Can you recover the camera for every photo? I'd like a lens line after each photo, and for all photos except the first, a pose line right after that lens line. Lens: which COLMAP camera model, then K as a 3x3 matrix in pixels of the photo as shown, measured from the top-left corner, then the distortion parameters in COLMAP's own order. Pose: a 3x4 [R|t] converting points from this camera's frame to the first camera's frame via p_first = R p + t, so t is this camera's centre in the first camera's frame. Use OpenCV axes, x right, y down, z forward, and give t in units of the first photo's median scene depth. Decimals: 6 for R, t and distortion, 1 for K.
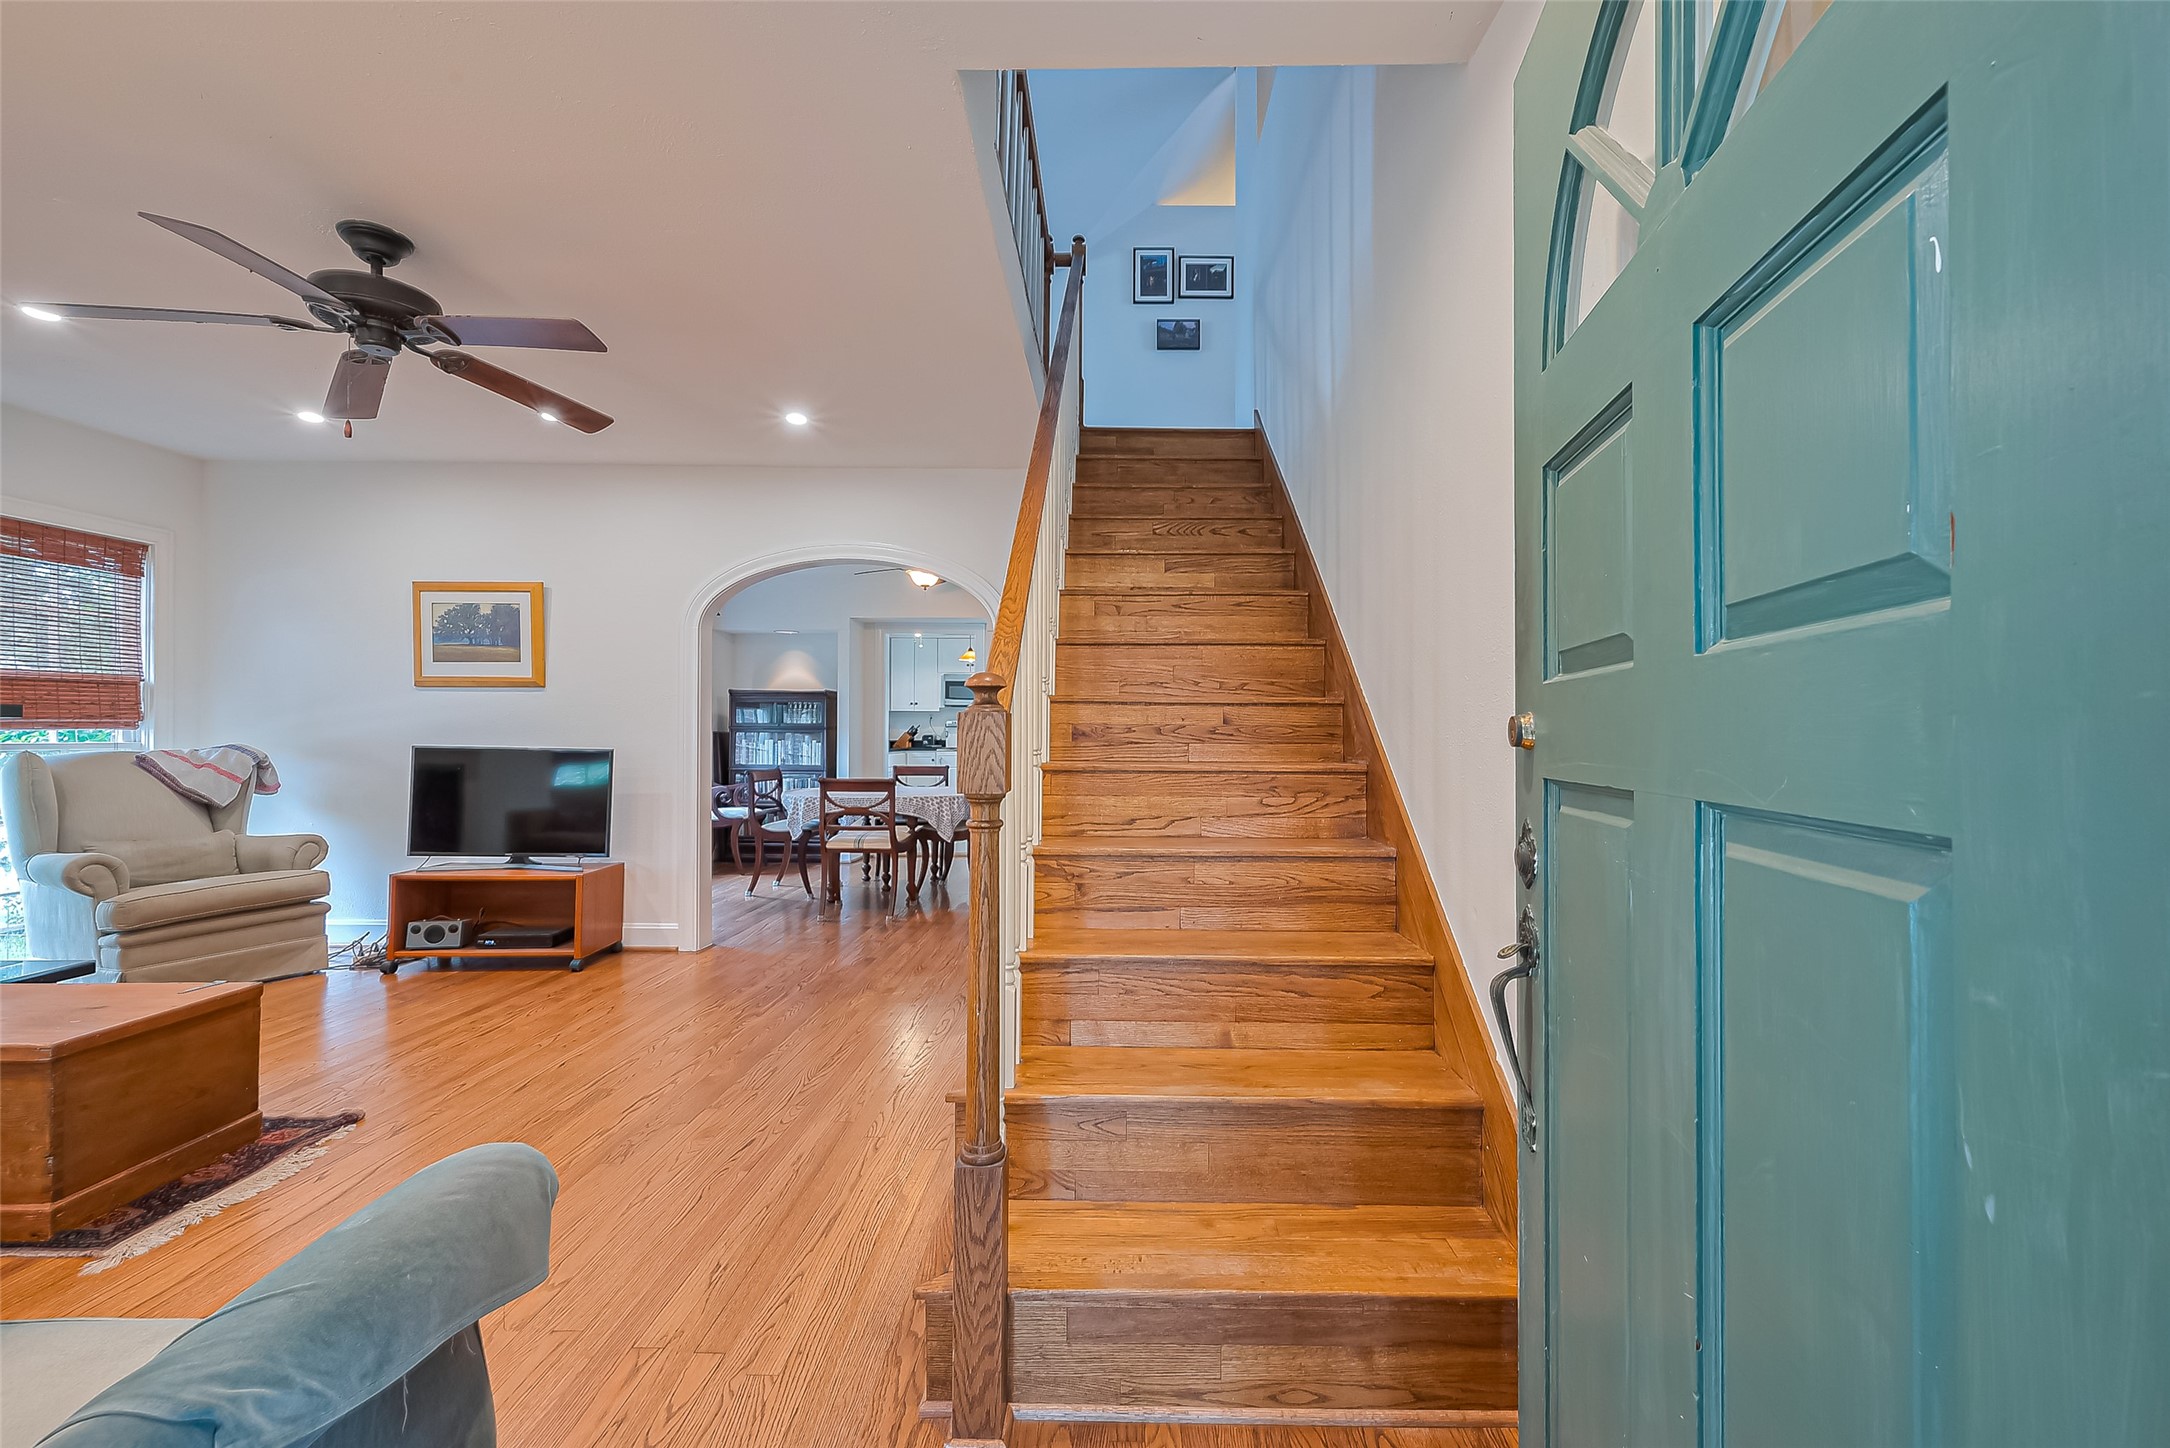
lens RADIAL K [[867.3, 0, 1098.2], [0, 867.3, 723.1], [0, 0, 1]] dist [-0.001907, -0.000277]
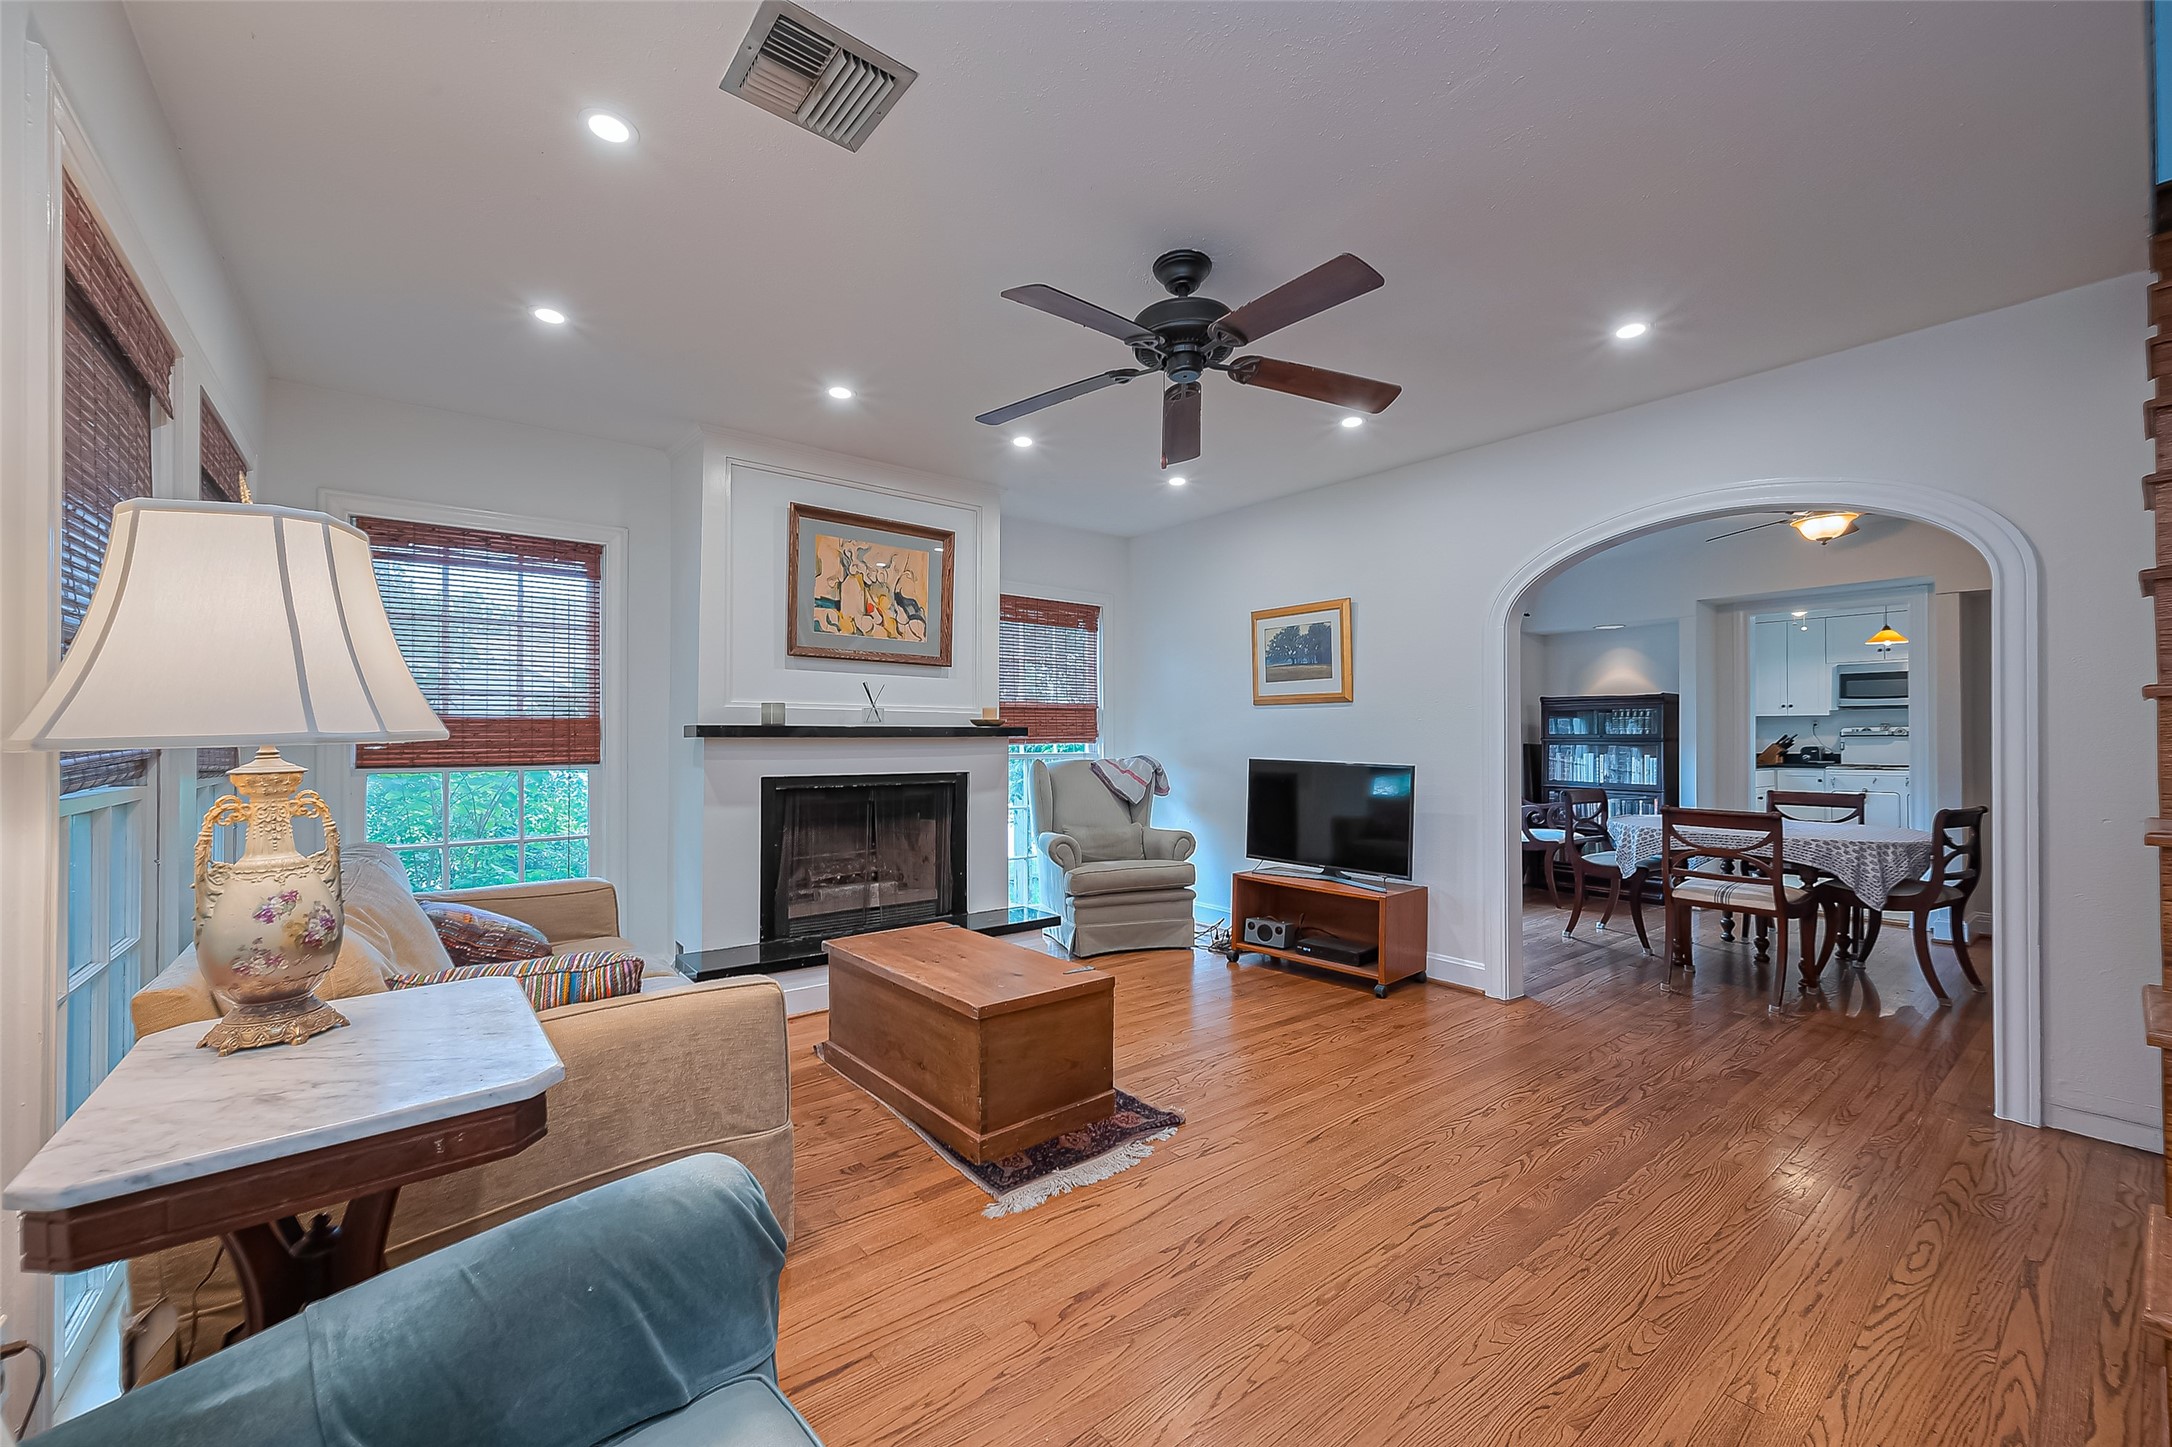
lens RADIAL K [[868.1, 0, 1116.1], [0, 868.1, 732.4], [0, 0, 1]] dist [-0.001907, -0.000277]
pose [[0.654627, -0.008574, -0.755904, -0.061680], [0.008665, 0.999955, -0.003838, -0.004486], [0.755902, -0.004038, 0.654672, 0.142022]]
